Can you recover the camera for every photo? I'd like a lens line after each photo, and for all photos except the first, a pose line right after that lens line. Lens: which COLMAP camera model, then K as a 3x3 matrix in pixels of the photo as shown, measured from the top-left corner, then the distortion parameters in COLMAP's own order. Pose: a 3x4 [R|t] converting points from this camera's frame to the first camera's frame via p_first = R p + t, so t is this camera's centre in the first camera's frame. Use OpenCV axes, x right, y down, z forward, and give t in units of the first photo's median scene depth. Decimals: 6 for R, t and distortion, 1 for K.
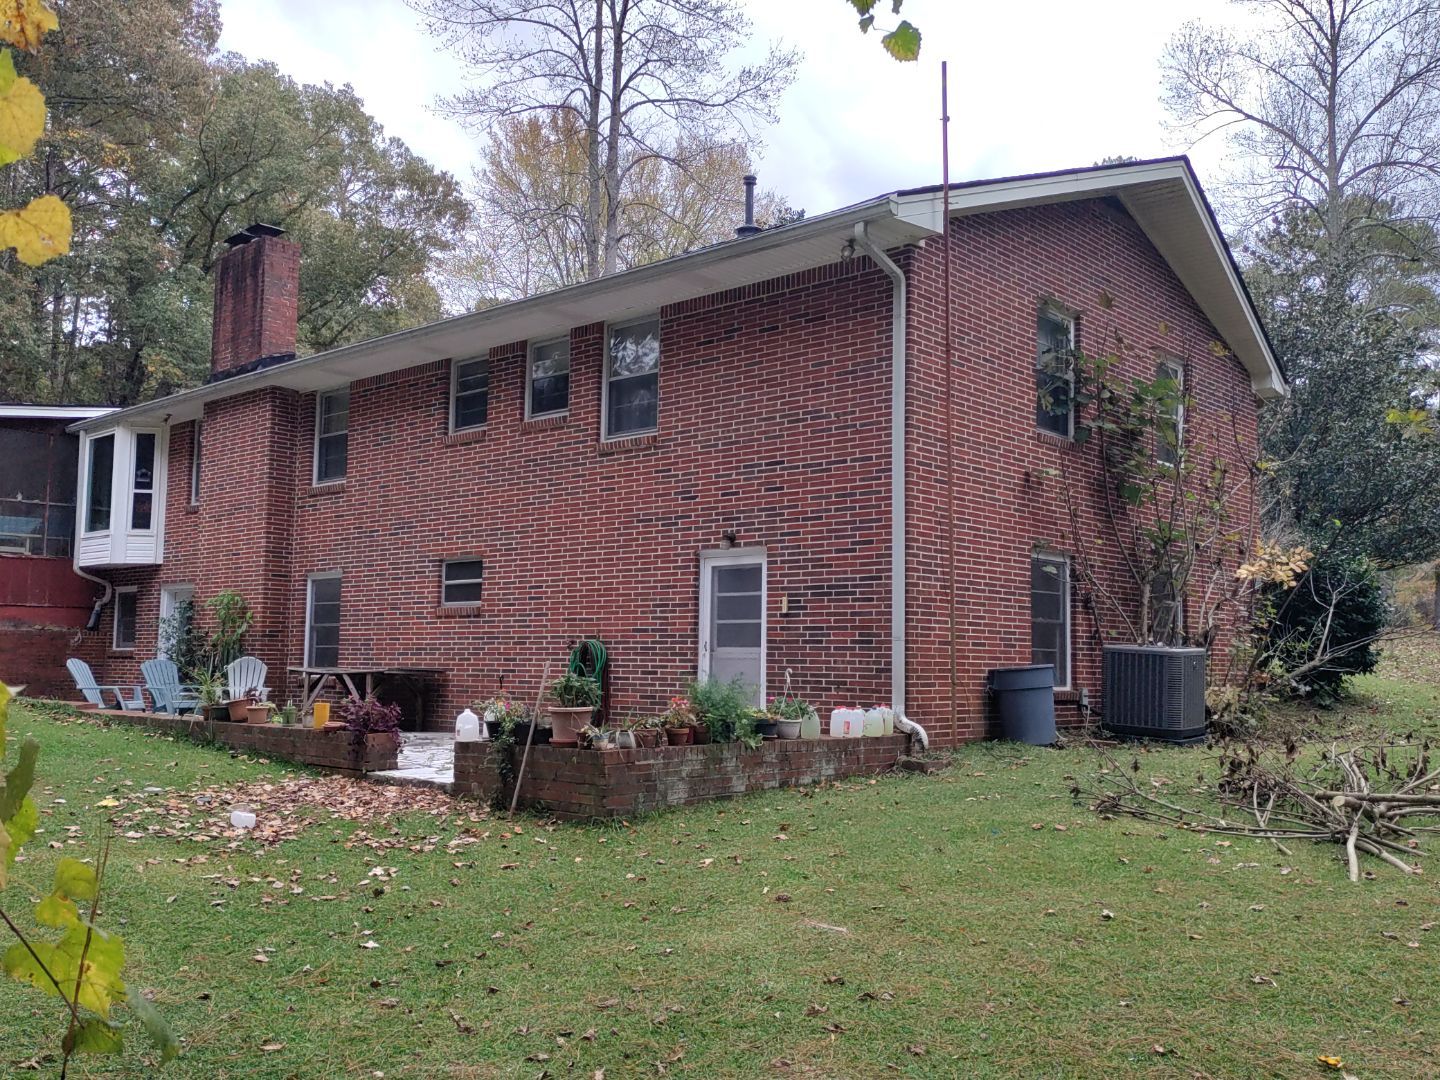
lens RADIAL K [[1333.3, 0, 720.5], [0, 1333.3, 573.6], [0, 0, 1]] dist [0.113113, -0.240163]
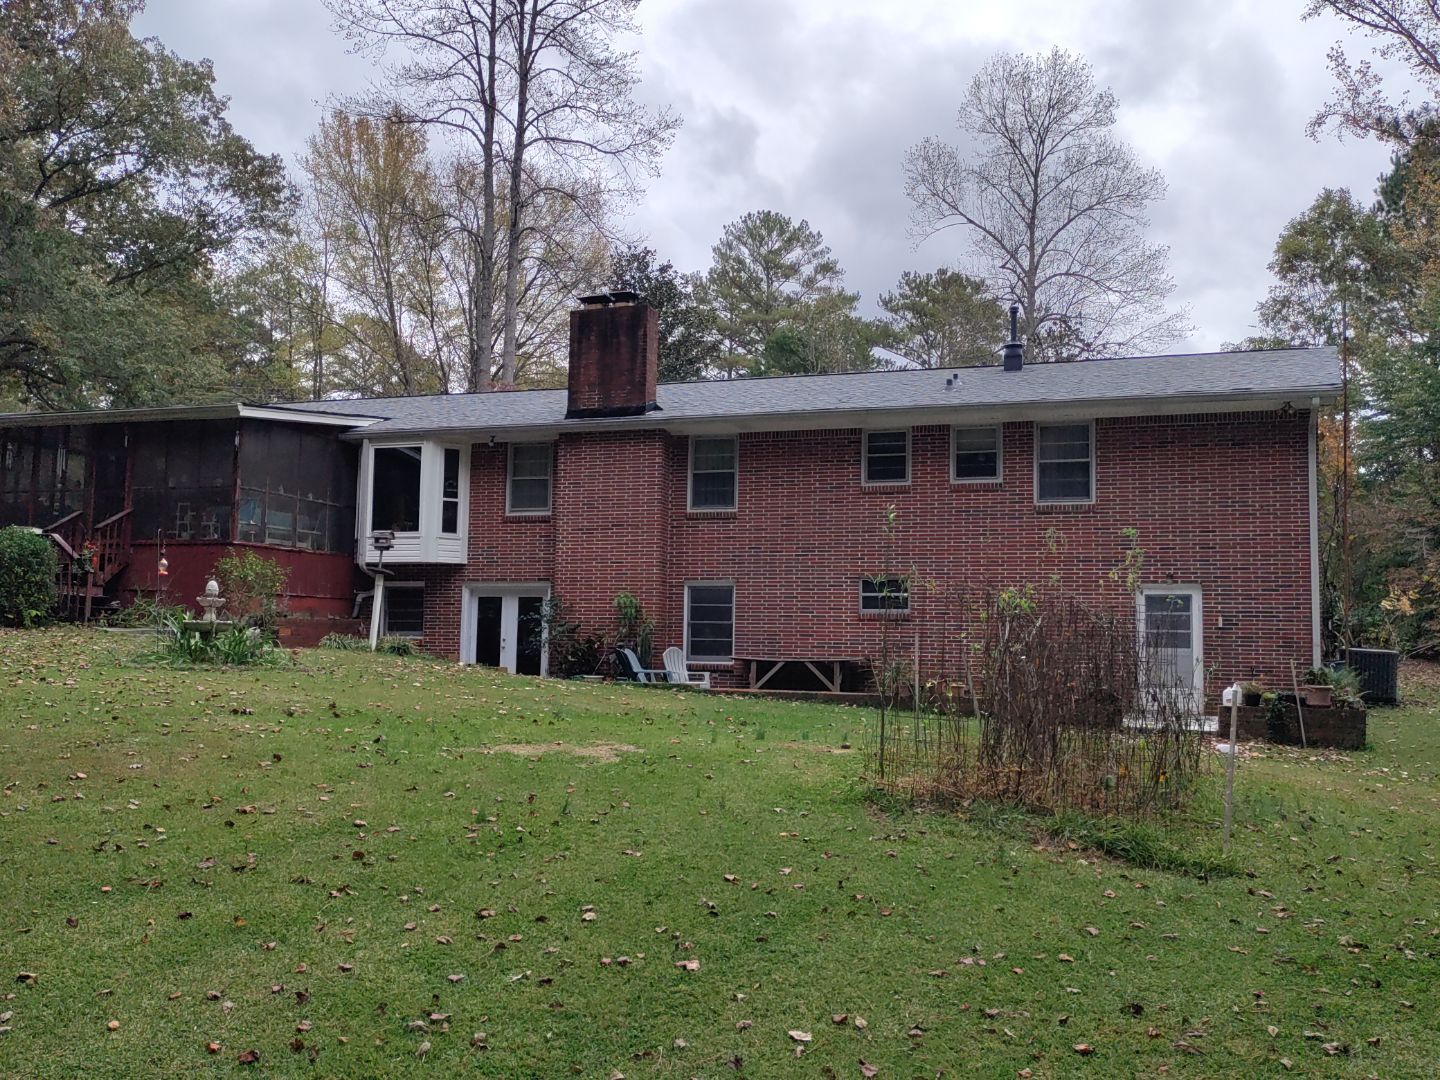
lens RADIAL K [[1333.3, 0, 720.5], [0, 1333.3, 573.6], [0, 0, 1]] dist [0.113113, -0.240163]
pose [[0.910356, 0.029589, 0.412766, -0.773849], [-0.035350, 0.999355, 0.006326, -0.015516], [-0.412313, -0.020350, 0.910815, -0.143895]]
